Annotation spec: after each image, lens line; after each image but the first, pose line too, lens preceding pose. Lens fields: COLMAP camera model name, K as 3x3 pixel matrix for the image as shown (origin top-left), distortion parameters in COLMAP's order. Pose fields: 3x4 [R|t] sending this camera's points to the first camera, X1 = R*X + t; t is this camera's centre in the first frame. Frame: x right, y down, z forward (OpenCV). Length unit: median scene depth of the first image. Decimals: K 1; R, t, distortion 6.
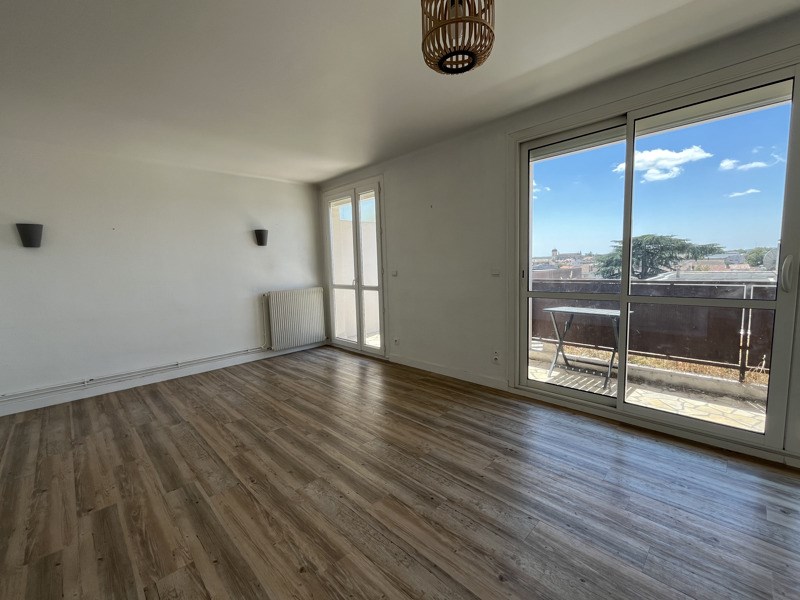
lens RADIAL K [[338.5, 0, 400.0], [0, 338.5, 300.0], [0, 0, 1]] dist [-0.000297, -0.000077]
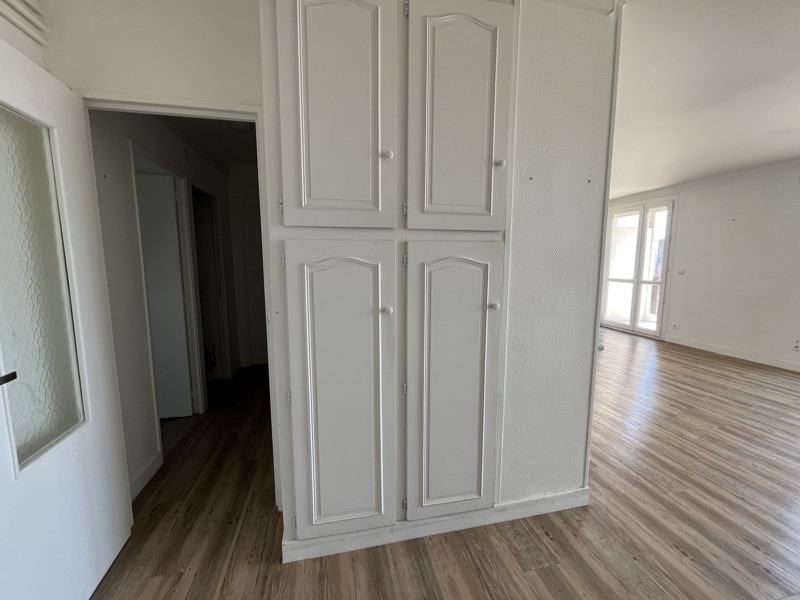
lens RADIAL K [[324.7, 0, 400.0], [0, 324.7, 300.0], [0, 0, 1]] dist [-0.000376, -0.000193]
pose [[0.840947, 0.097185, -0.532319, -0.235883], [-0.085422, 0.995247, 0.046754, 0.055744], [0.534333, 0.006154, 0.845252, -0.566950]]
